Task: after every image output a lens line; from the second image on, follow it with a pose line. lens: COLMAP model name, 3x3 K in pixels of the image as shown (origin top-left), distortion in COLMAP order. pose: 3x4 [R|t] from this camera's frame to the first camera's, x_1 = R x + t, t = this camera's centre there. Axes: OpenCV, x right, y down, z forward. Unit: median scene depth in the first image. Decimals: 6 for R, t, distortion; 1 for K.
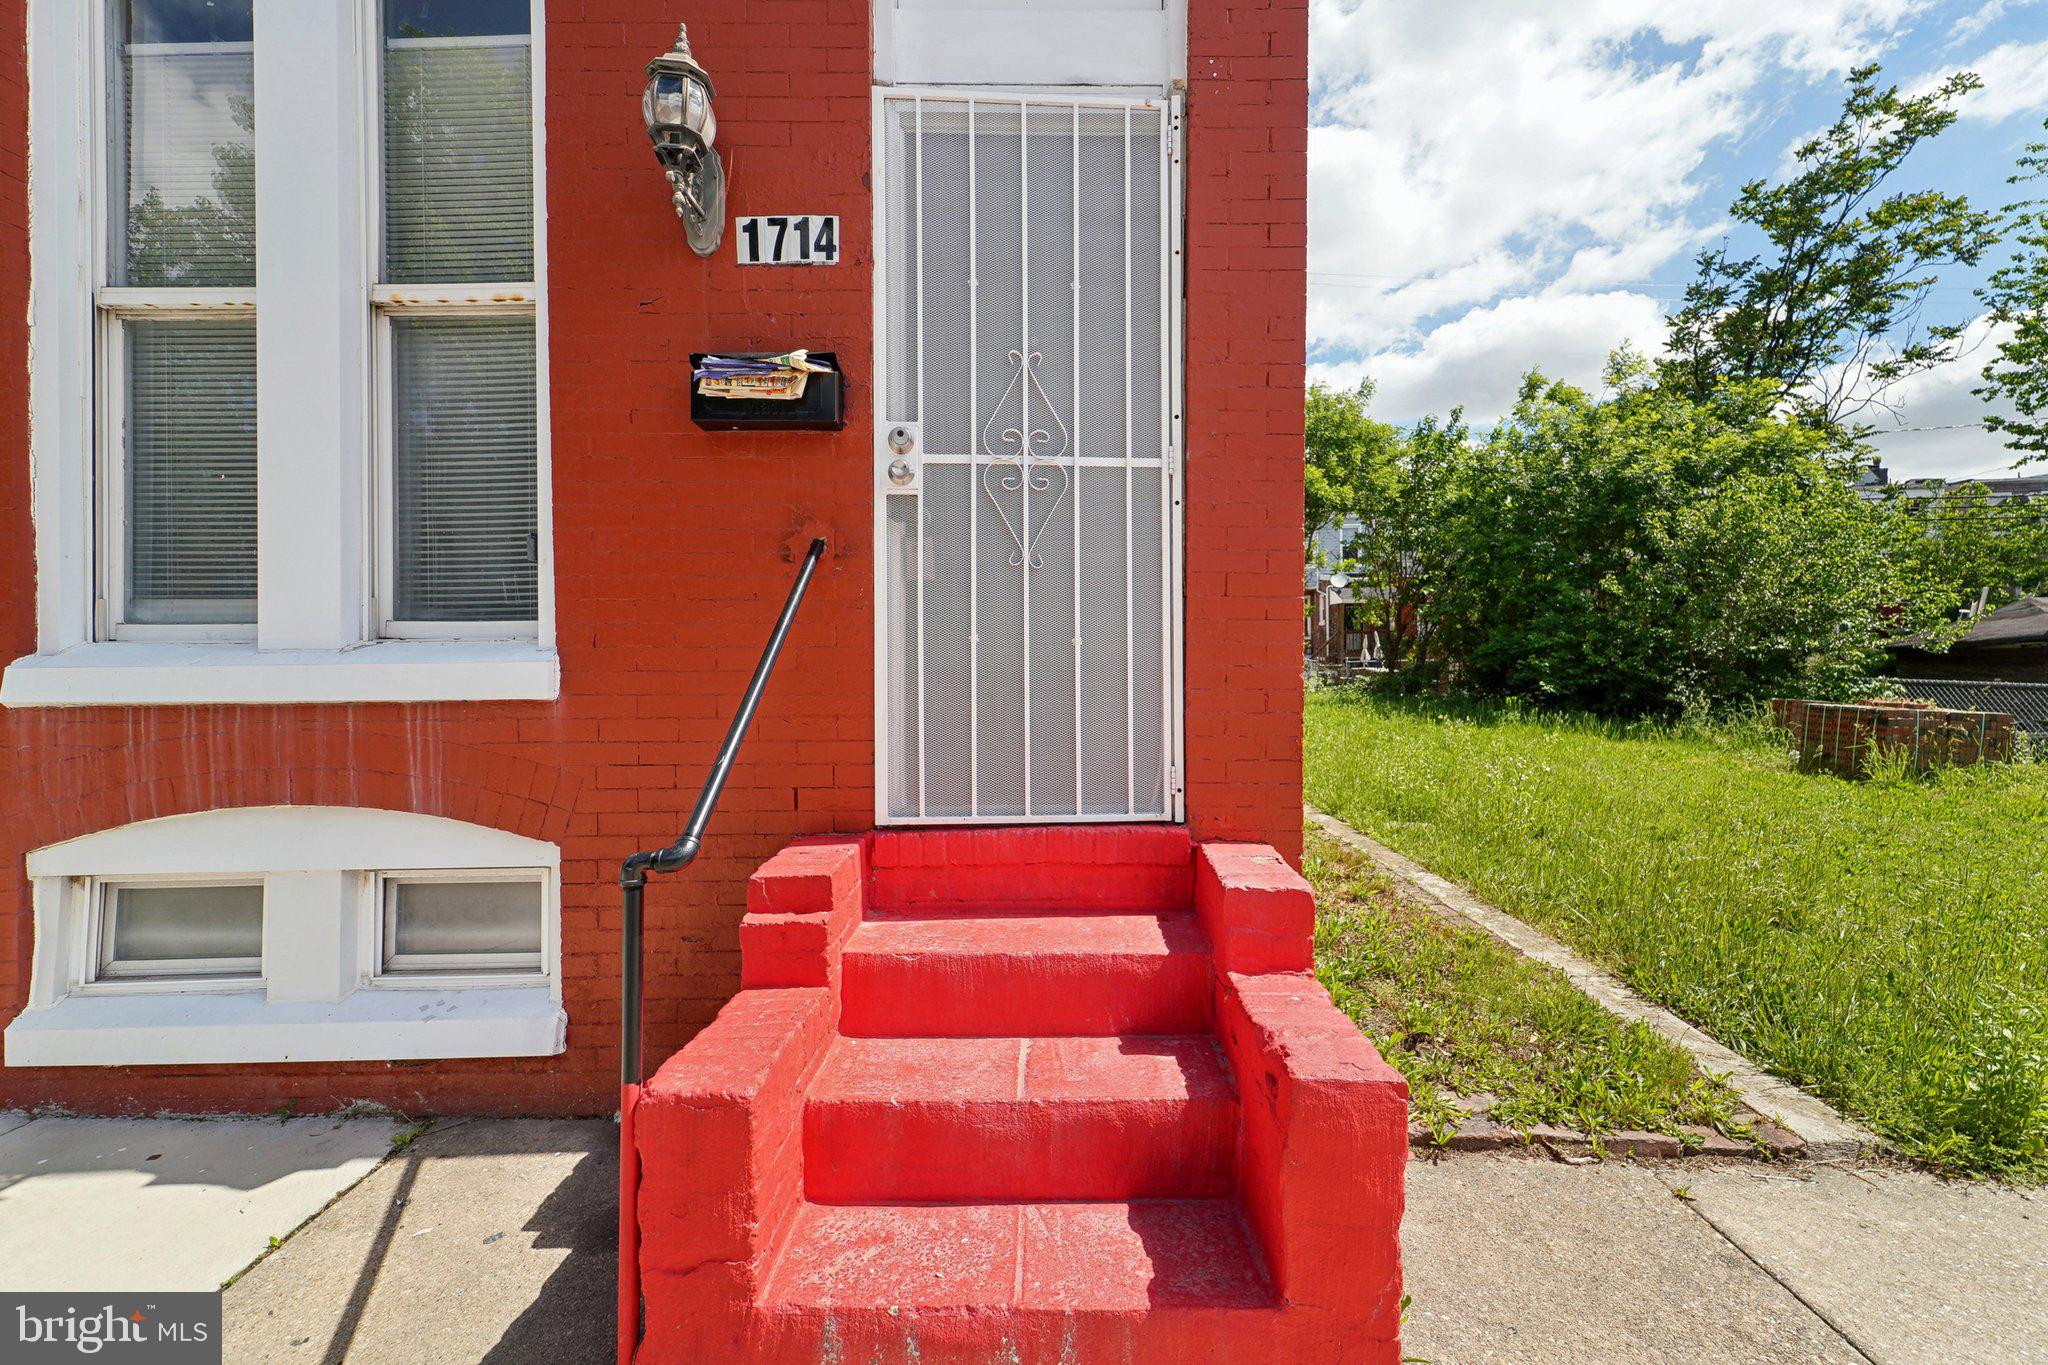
lens RADIAL K [[842.6, 0, 1030.7], [0, 842.6, 669.5], [0, 0, 1]] dist [-0.000668, -0.001463]
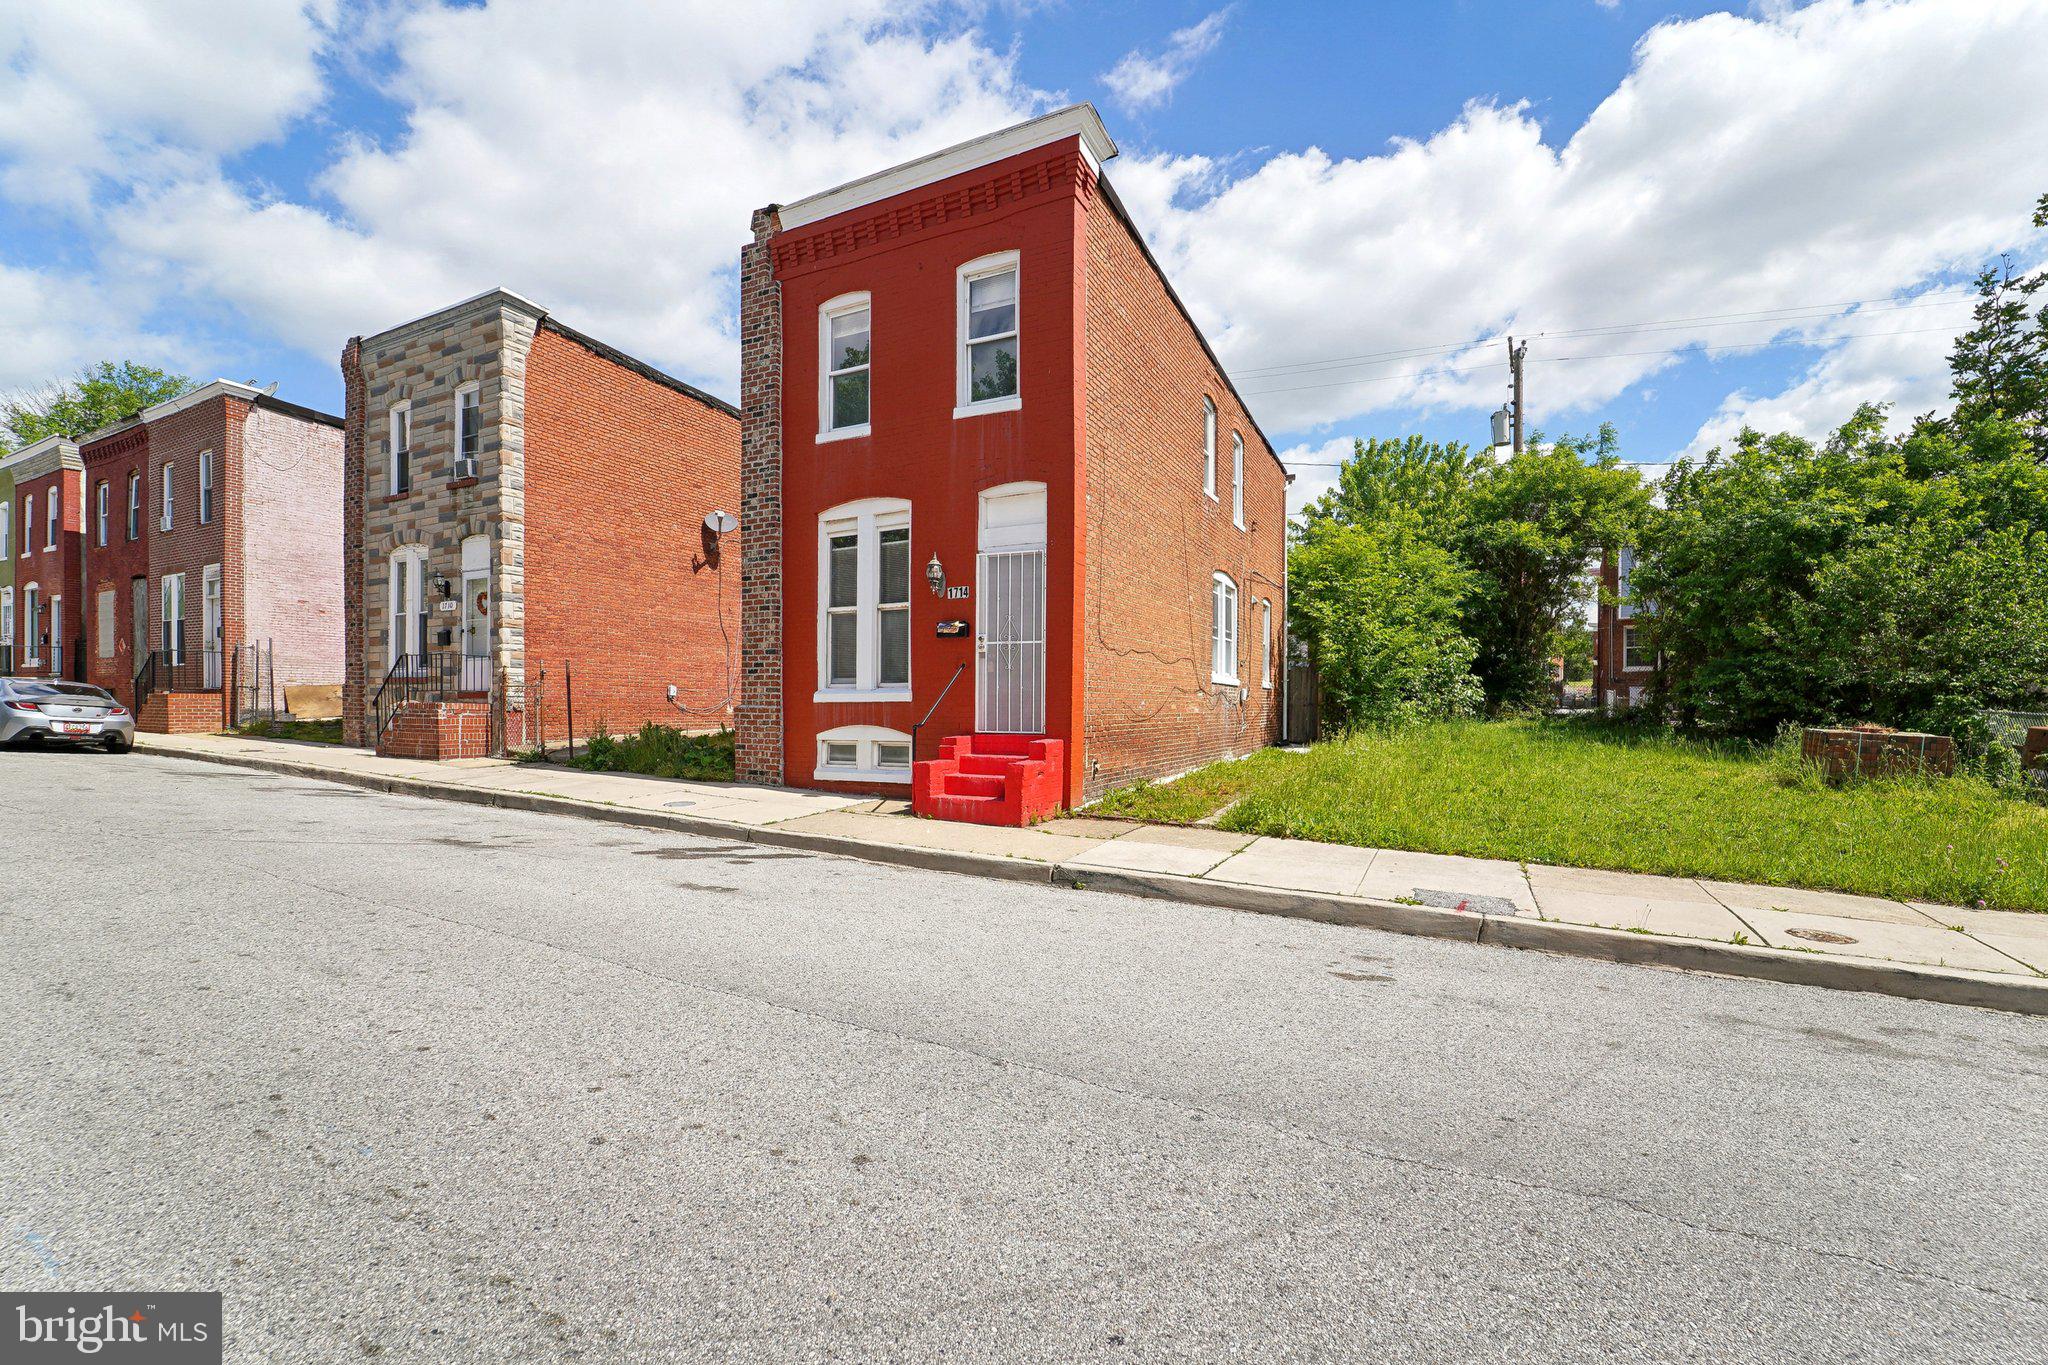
lens RADIAL K [[801.0, 0, 1025.0], [0, 801.0, 699.6], [0, 0, 1]] dist [-0.000273, 0.000361]
pose [[0.891922, 0.004345, -0.452168, 1.698744], [-0.006237, 0.999977, -0.002694, 0.030883], [0.452146, 0.005223, 0.891929, -2.250935]]
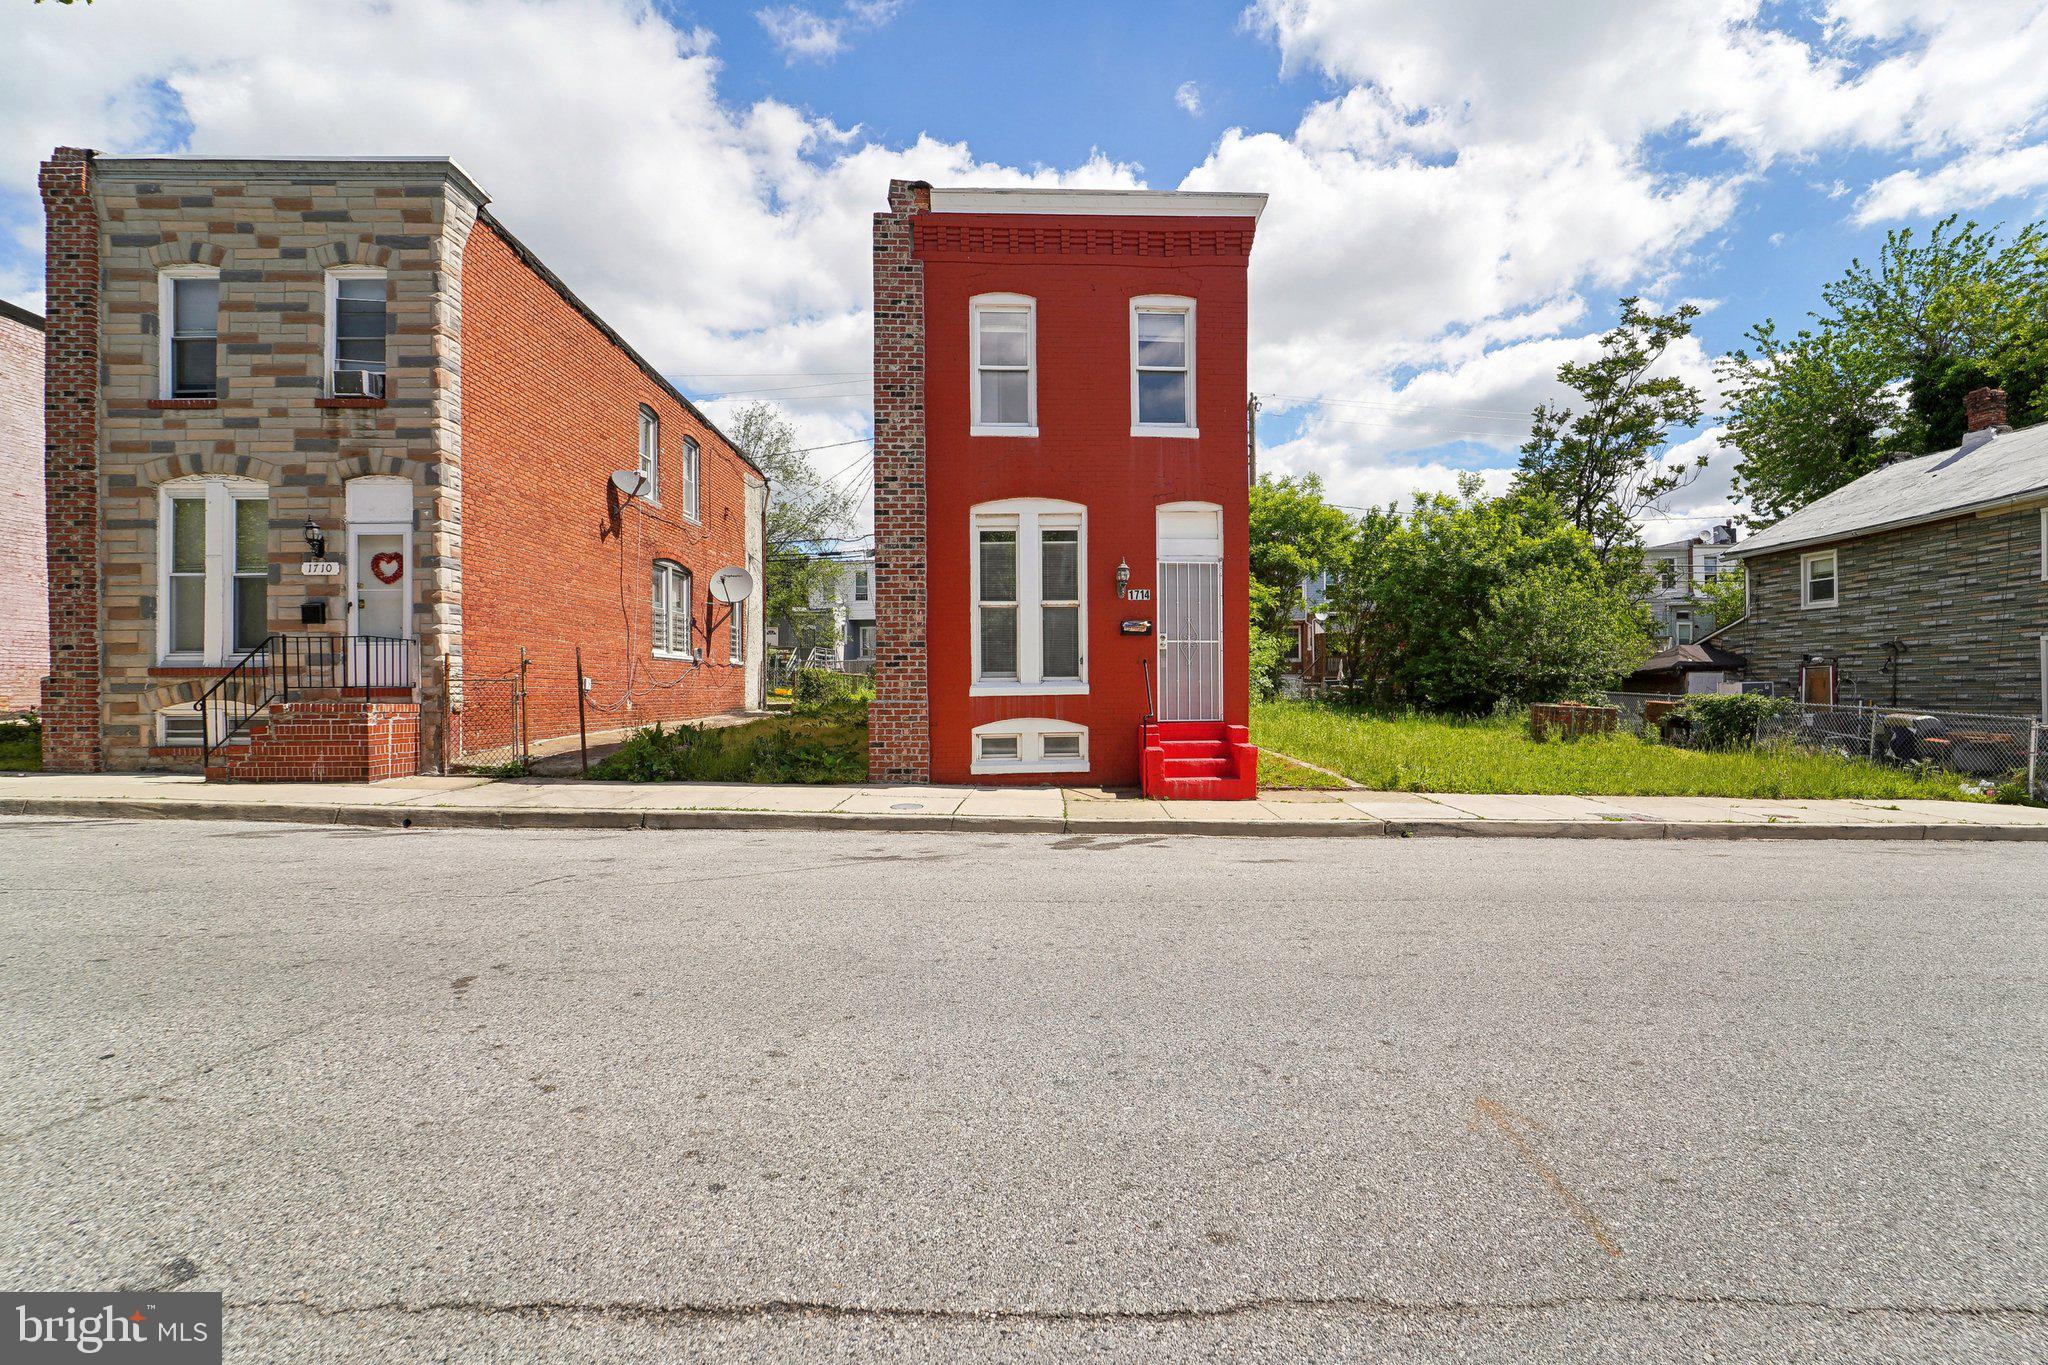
lens RADIAL K [[842.6, 0, 1034.3], [0, 842.6, 680.0], [0, 0, 1]] dist [-0.000668, -0.001463]
pose [[0.999827, -0.003617, 0.018244, -0.878955], [0.003815, 0.999934, -0.010836, 0.005704], [-0.018204, 0.010904, 0.999775, -3.359459]]
